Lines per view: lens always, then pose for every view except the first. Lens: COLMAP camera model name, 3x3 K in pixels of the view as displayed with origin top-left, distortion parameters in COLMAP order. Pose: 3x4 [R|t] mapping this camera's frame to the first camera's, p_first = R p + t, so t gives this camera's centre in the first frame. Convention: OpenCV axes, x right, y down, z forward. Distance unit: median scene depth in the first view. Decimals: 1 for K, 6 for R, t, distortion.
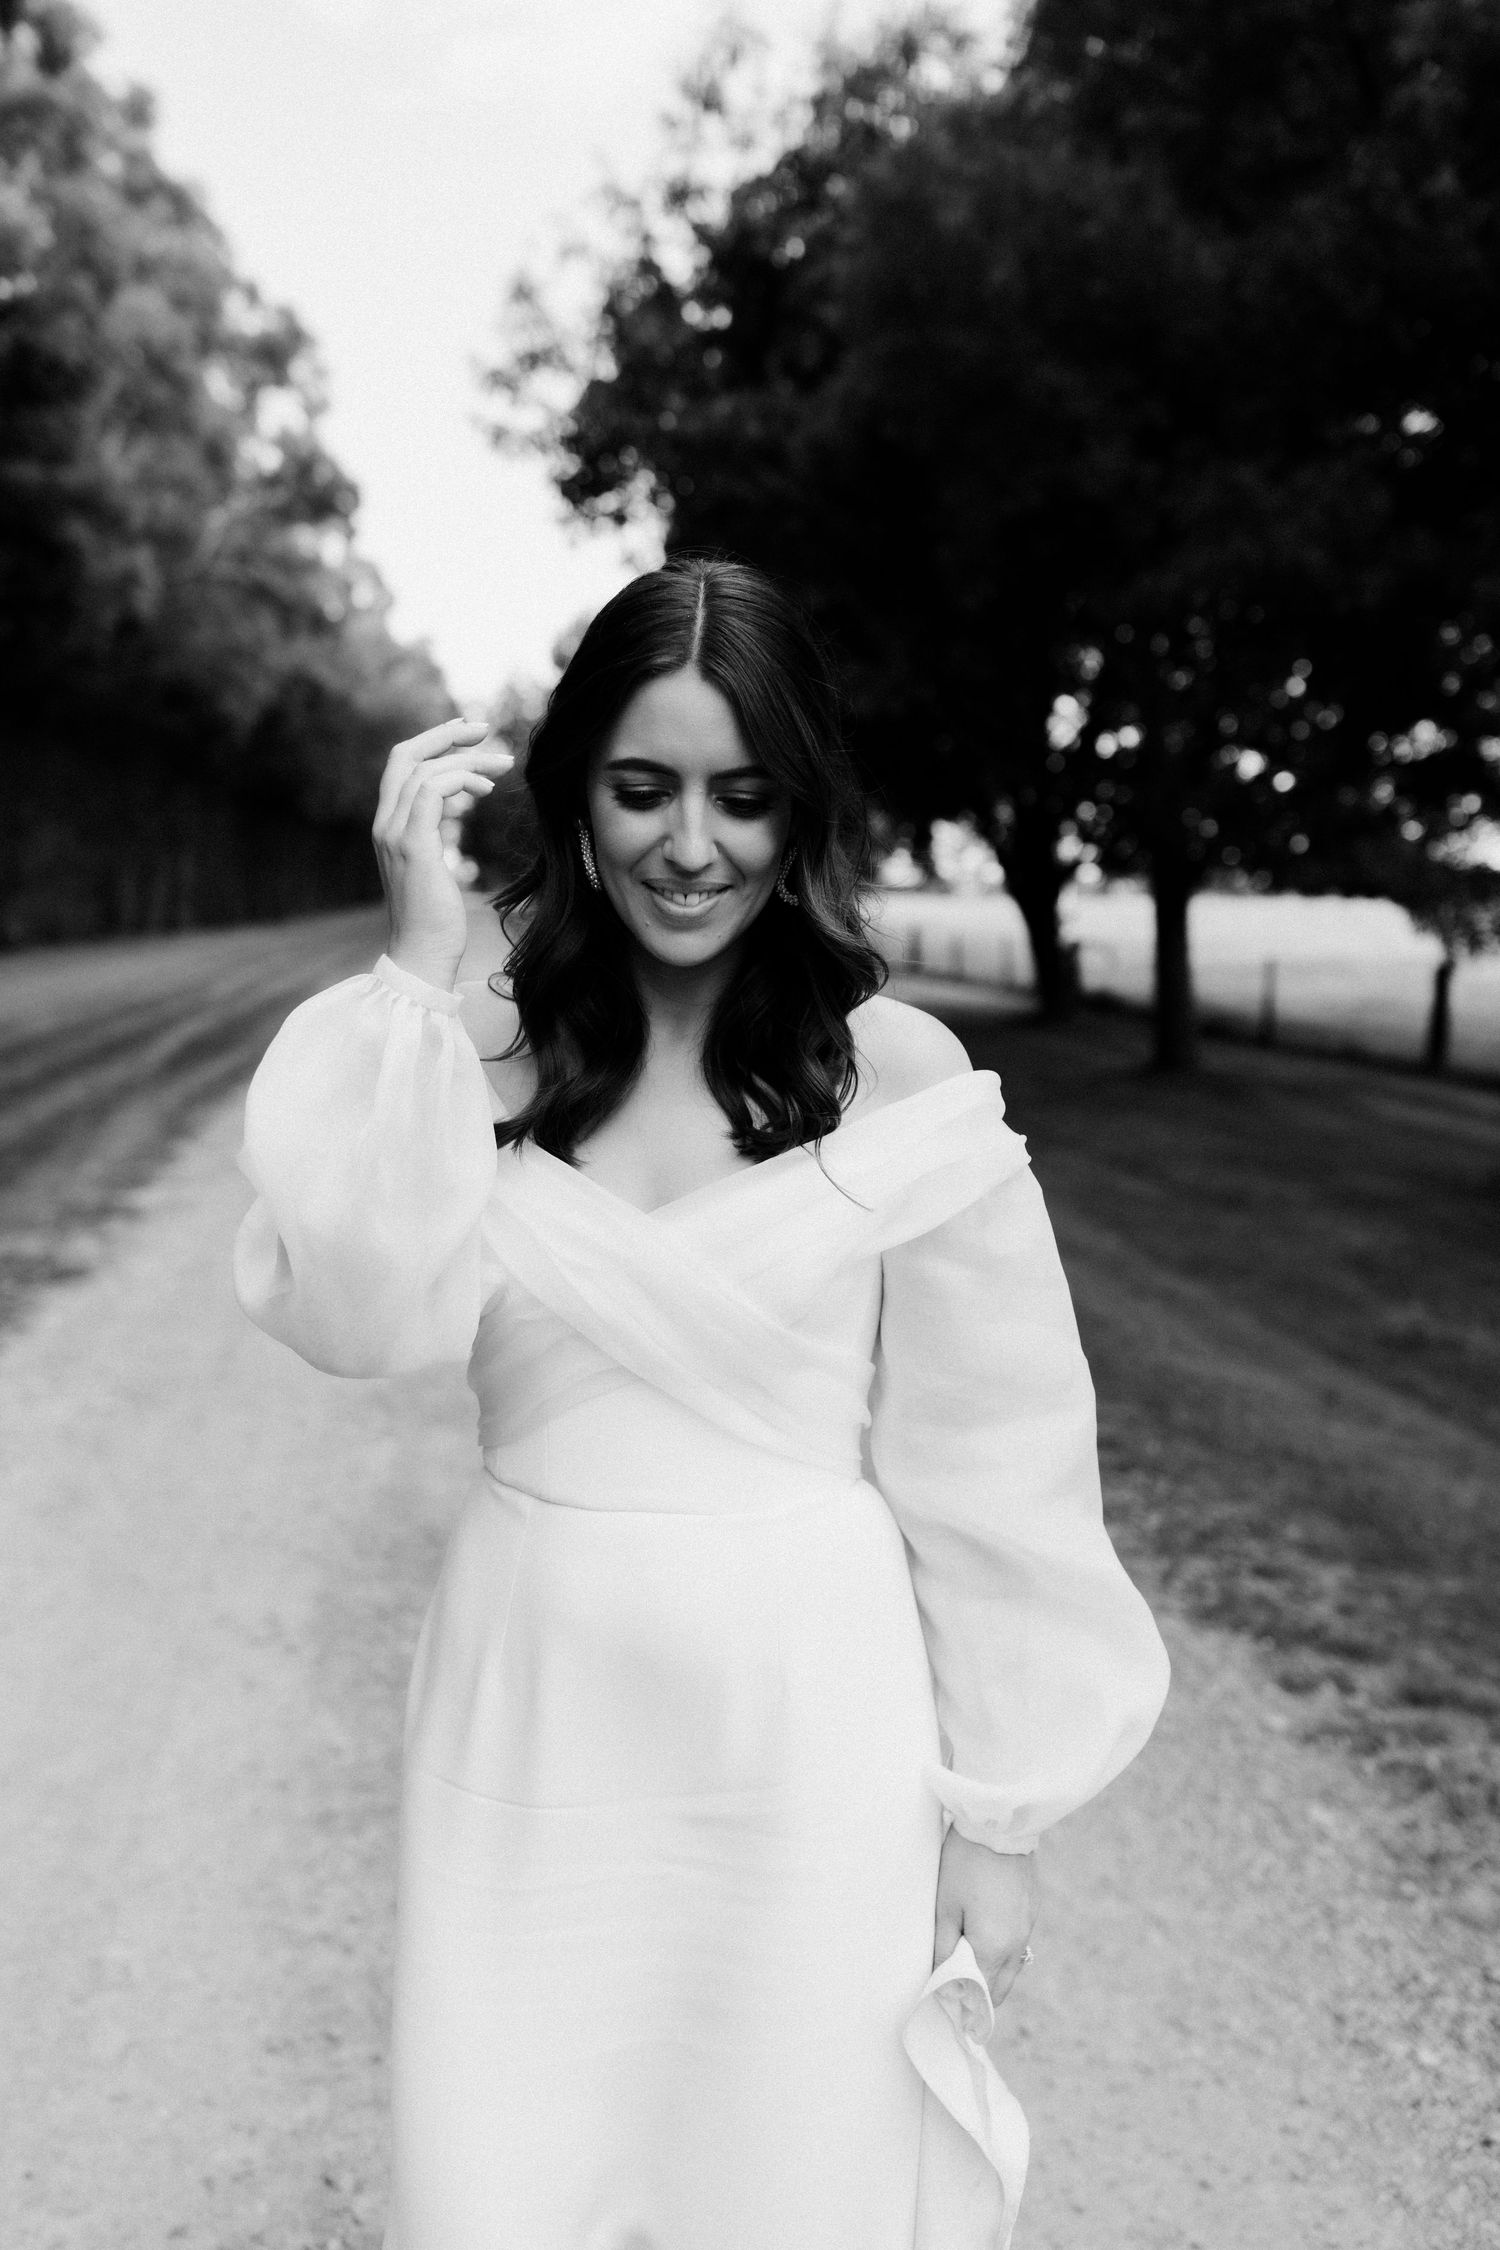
lens RADIAL K [[2192.7, 0, 750.0], [0, 2192.7, 1125.0], [0, 0, 1]] dist [0.017635, 0.022262]
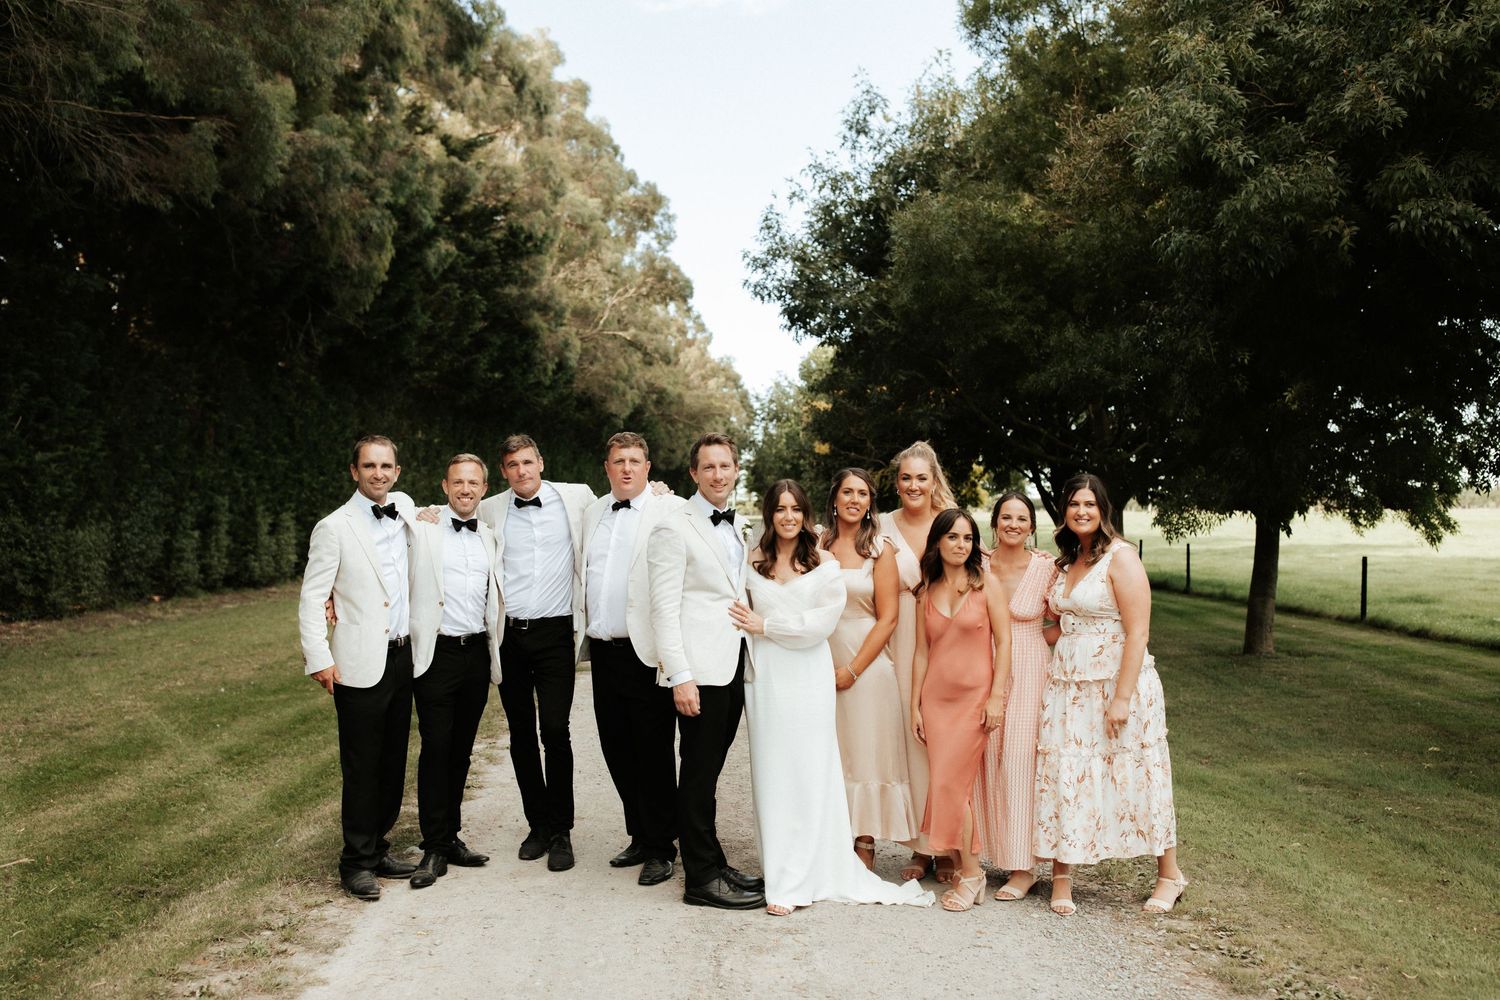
lens RADIAL K [[1461.8, 0, 698.1], [0, 1461.8, 504.1], [0, 0, 1]] dist [0.017635, 0.022262]
pose [[0.985959, -0.015533, -0.166262, 0.054228], [-0.002812, 0.993979, -0.109538, 0.030351], [0.166962, 0.108468, 0.979979, -0.325506]]
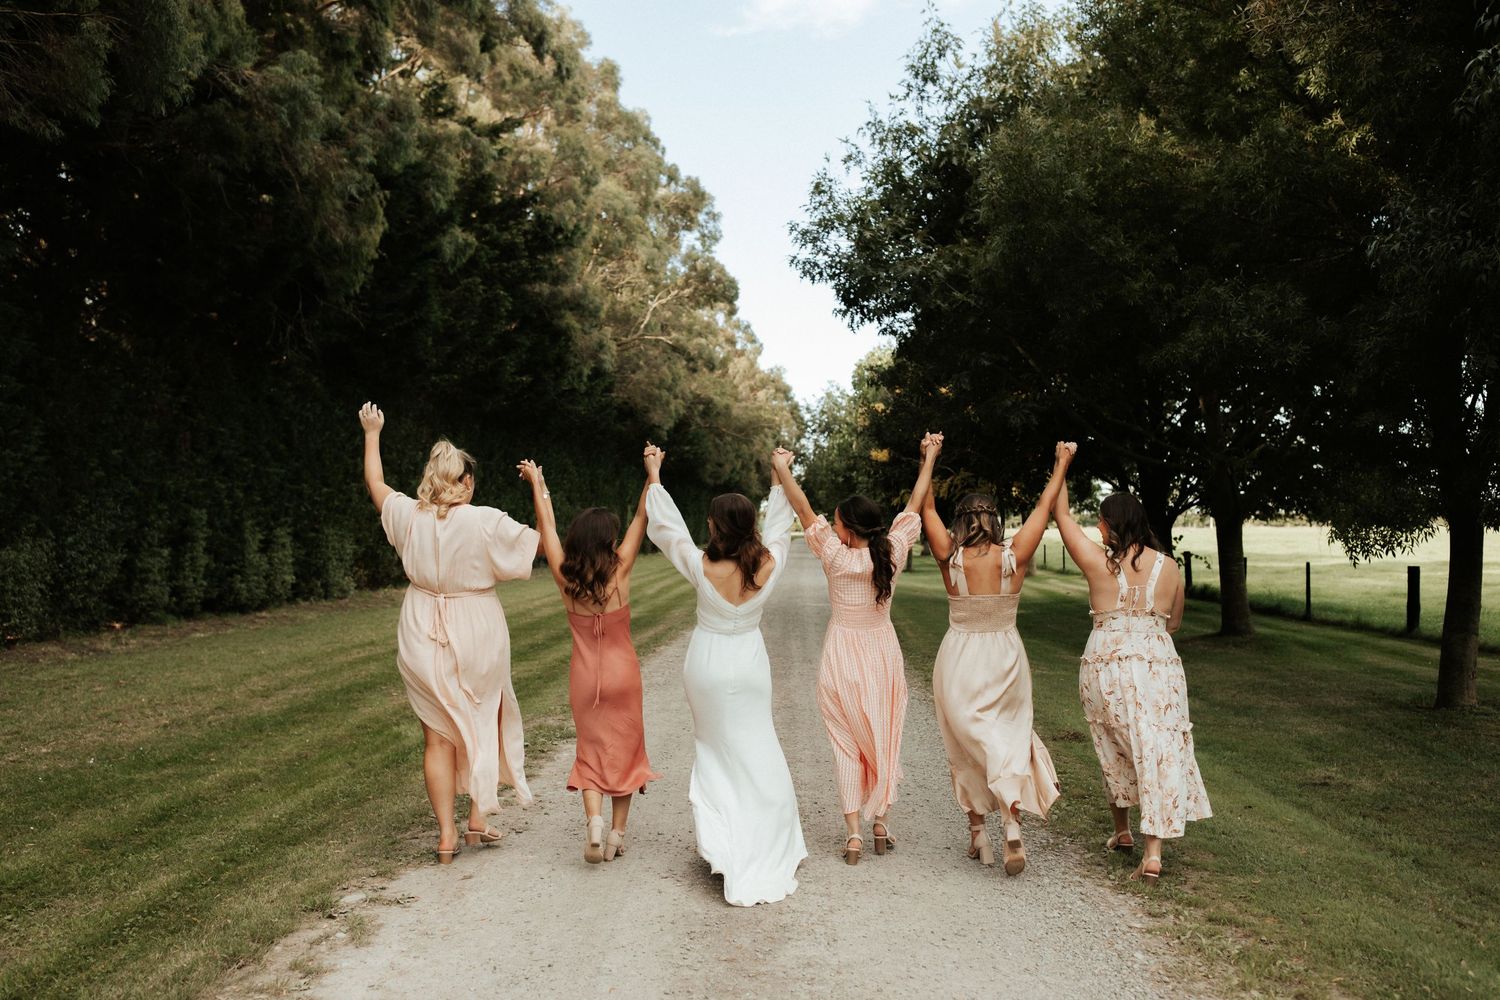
lens RADIAL K [[1461.8, 0, 698.1], [0, 1461.8, 504.1], [0, 0, 1]] dist [0.017635, 0.022262]
pose [[0.979511, -0.019103, -0.200482, 0.029629], [-0.005322, 0.992688, -0.120592, 0.011166], [0.201319, 0.119188, 0.972247, -0.123534]]
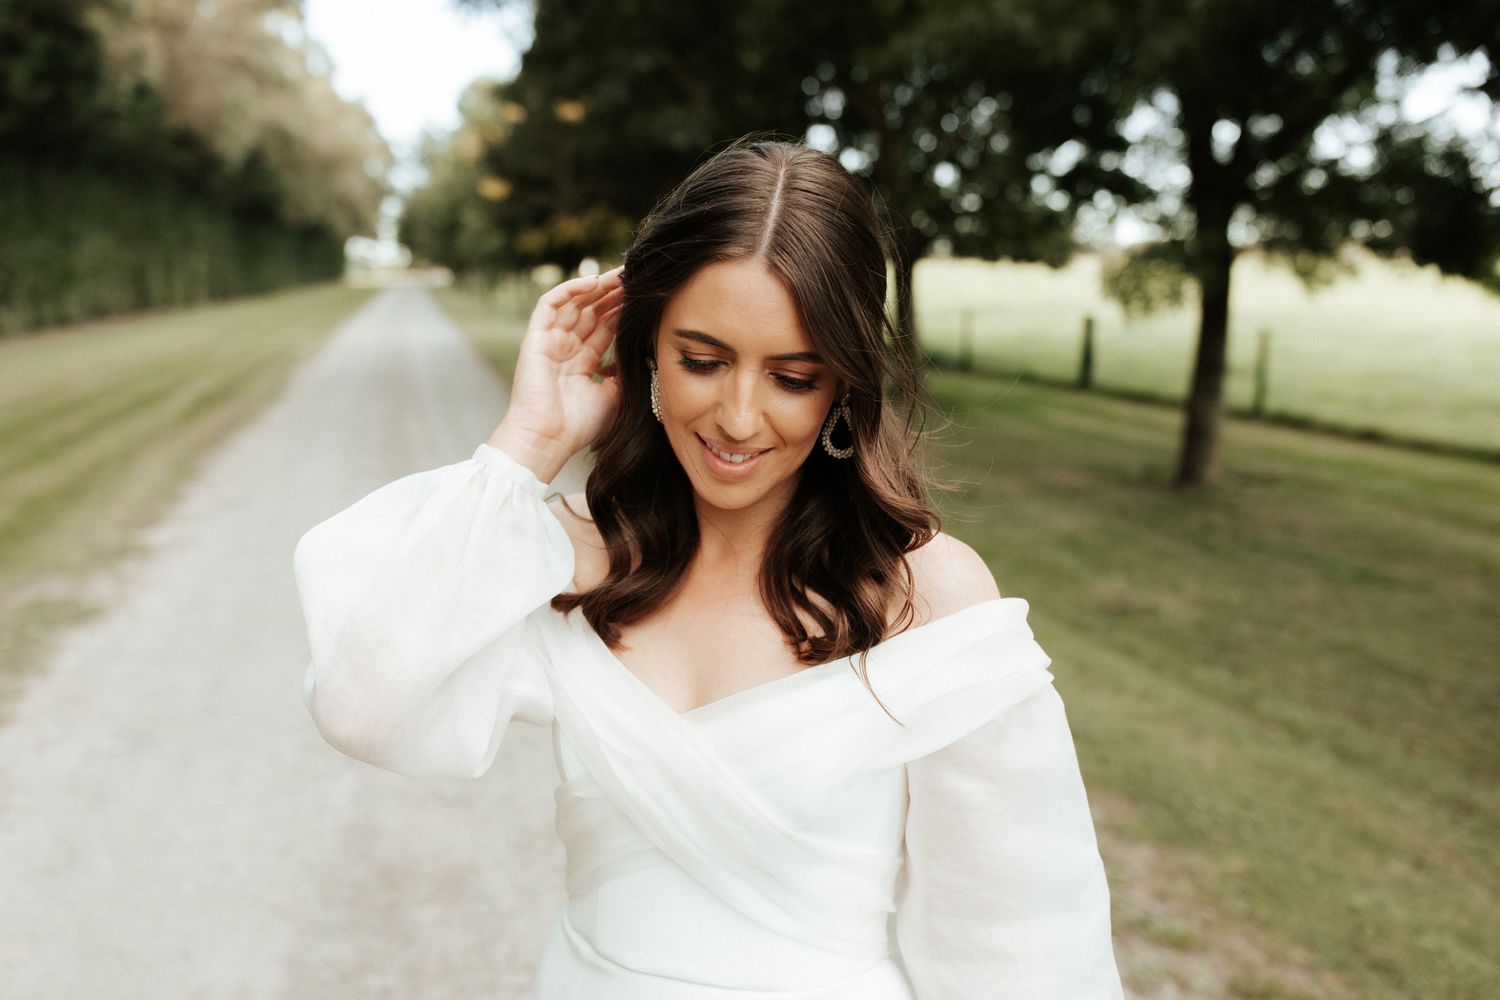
lens RADIAL K [[1497.5, 0, 731.4], [0, 1497.5, 501.7], [0, 0, 1]] dist [0.011759, -0.006453]
pose [[0.995866, -0.038970, 0.082048, -0.005453], [0.034845, 0.998085, 0.051117, -0.011072], [-0.083883, -0.048046, 0.995317, 0.050970]]
